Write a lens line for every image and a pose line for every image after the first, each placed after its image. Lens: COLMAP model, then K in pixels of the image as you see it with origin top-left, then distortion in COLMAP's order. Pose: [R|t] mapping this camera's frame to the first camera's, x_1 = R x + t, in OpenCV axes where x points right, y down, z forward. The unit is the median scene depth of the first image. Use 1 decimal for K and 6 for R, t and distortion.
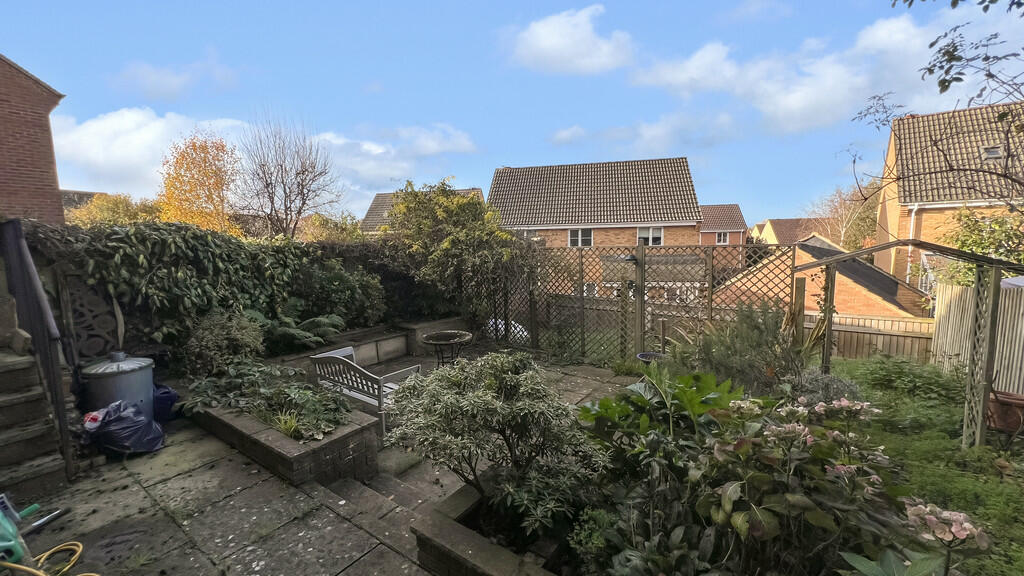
lens RADIAL K [[406.0, 0, 512.0], [0, 406.0, 288.0], [0, 0, 1]] dist [-0.002675, -0.000042]
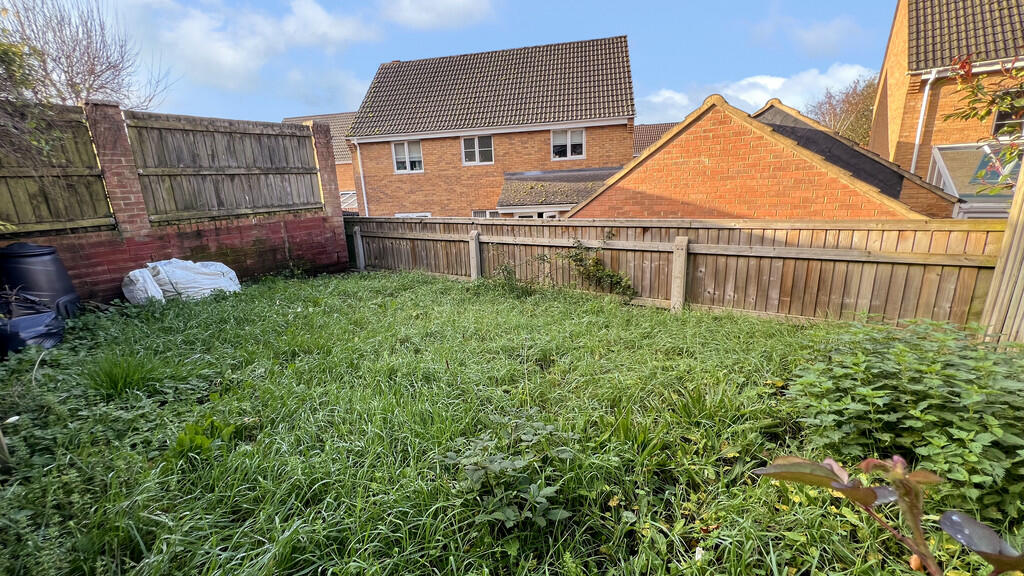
lens RADIAL K [[406.0, 0, 512.9], [0, 406.0, 289.3], [0, 0, 1]] dist [-0.002675, -0.000042]
pose [[0.999188, -0.031562, 0.025044, 0.236712], [0.027786, 0.989910, 0.138949, 0.032707], [-0.029177, -0.138141, 0.989983, 0.265848]]
